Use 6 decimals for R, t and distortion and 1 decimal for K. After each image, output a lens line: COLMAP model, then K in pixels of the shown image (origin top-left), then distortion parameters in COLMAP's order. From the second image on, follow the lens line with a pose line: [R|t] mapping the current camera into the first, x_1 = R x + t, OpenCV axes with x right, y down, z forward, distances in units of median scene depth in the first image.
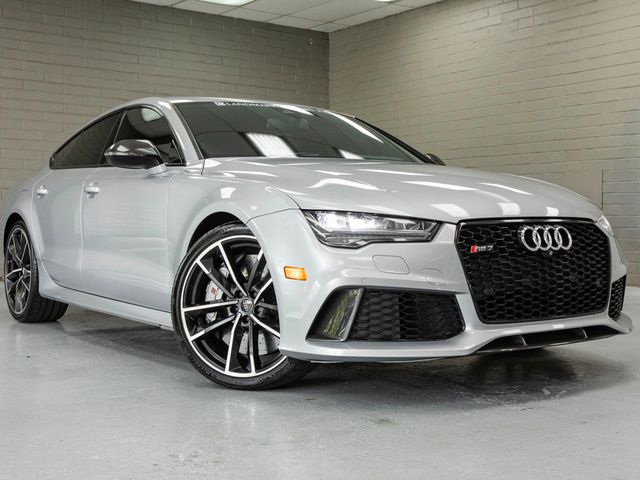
lens RADIAL K [[870.6, 0, 346.3], [0, 870.6, 241.6], [0, 0, 1]] dist [0.014127, 0.017868]
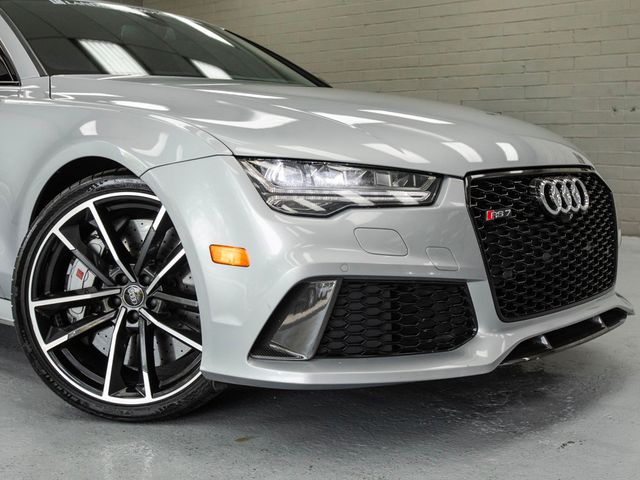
lens RADIAL K [[838.3, 0, 318.6], [0, 838.3, 207.0], [0, 0, 1]] dist [0.031241, 0.035411]
pose [[0.976514, -0.009993, 0.215222, -0.115349], [-0.000662, 0.998780, 0.049376, -0.027449], [-0.215452, -0.048359, 0.975316, 0.344671]]
